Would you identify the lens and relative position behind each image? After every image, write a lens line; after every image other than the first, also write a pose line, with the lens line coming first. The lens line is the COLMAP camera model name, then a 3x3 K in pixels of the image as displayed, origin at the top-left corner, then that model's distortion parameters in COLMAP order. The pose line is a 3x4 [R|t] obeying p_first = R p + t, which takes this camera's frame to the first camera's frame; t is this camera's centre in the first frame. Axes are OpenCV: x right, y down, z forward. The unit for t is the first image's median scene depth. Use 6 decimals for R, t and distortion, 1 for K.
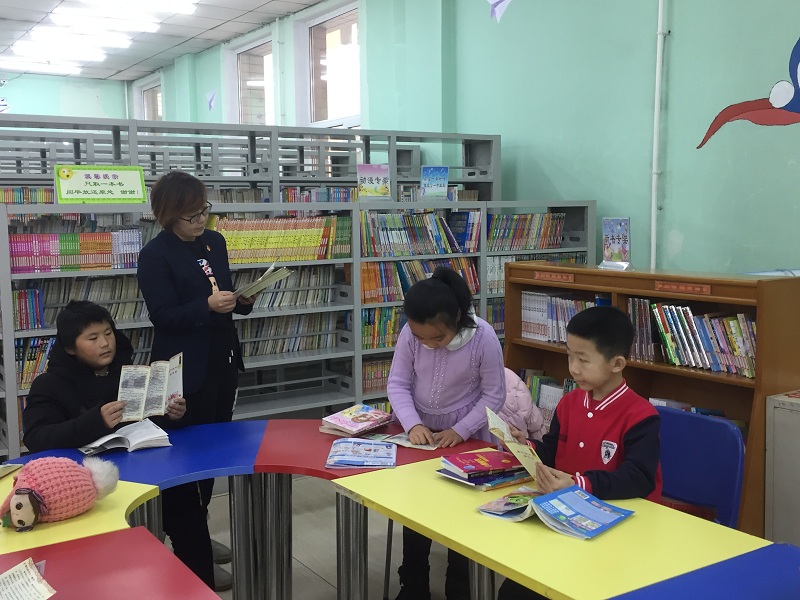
lens RADIAL K [[870.3, 0, 400.0], [0, 870.3, 300.0], [0, 0, 1]] dist [0.004630, 0.048324]
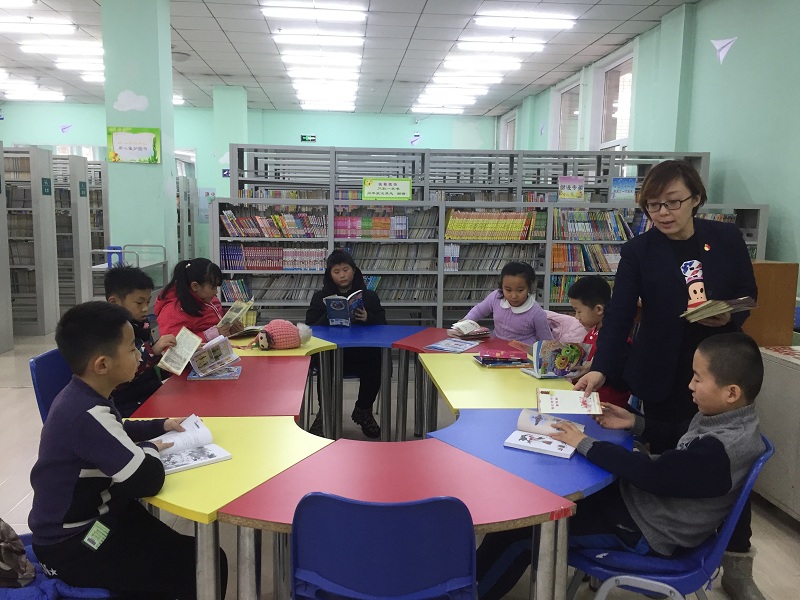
lens RADIAL K [[681.4, 0, 400.0], [0, 681.4, 300.0], [0, 0, 1]] dist [0.013433, 0.013269]
pose [[0.868905, 0.088163, -0.487064, 0.298468], [-0.073678, 0.996084, 0.048861, 0.015017], [0.489464, -0.006569, 0.871999, -0.134483]]
